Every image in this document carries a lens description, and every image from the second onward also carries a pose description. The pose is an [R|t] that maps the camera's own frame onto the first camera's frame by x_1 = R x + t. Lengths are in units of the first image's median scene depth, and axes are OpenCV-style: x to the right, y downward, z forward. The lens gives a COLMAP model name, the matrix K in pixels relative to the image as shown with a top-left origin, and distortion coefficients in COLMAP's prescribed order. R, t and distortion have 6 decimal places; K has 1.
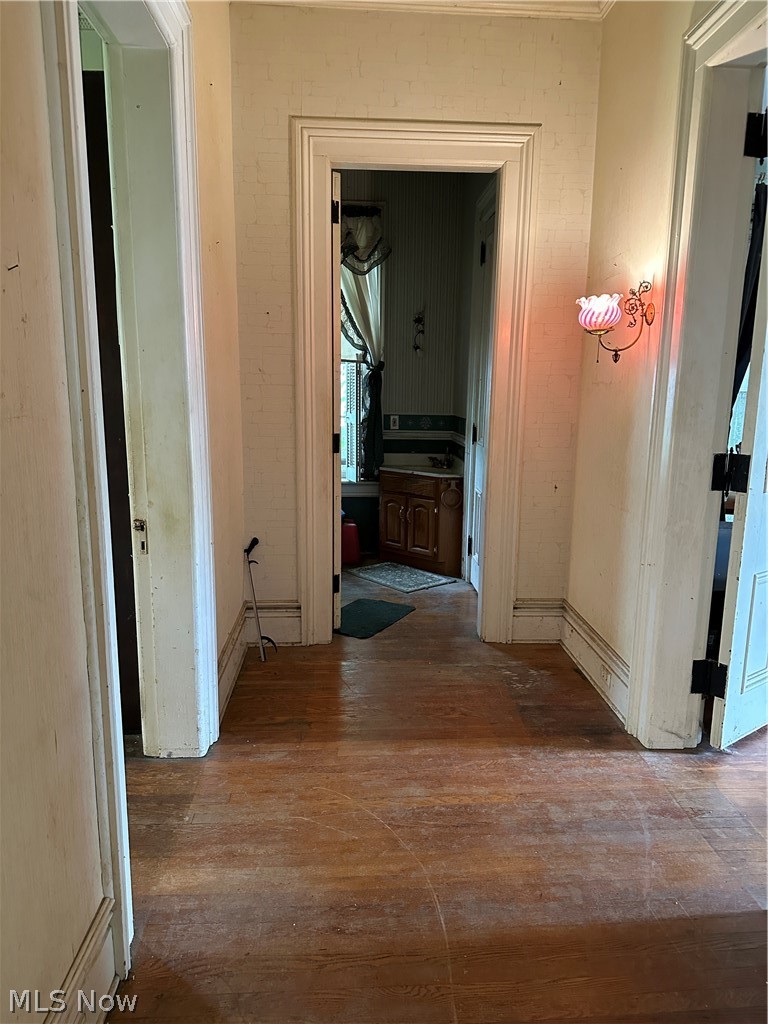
lens RADIAL K [[721.3, 0, 384.0], [0, 721.3, 512.0], [0, 0, 1]] dist [-0.002873, -0.001795]
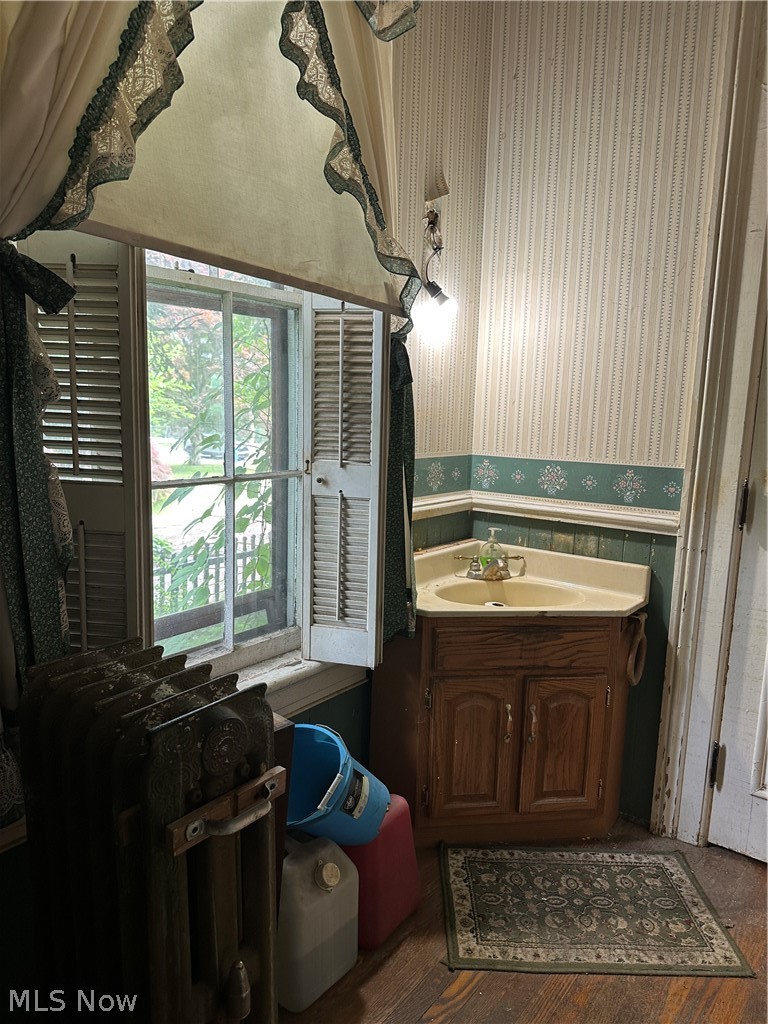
lens RADIAL K [[721.3, 0, 384.0], [0, 721.3, 512.0], [0, 0, 1]] dist [-0.002873, -0.001795]
pose [[0.658751, -0.104145, 0.745118, -0.290768], [0.112843, 0.992847, 0.039006, -0.130376], [-0.743851, 0.058387, 0.665791, 0.806674]]
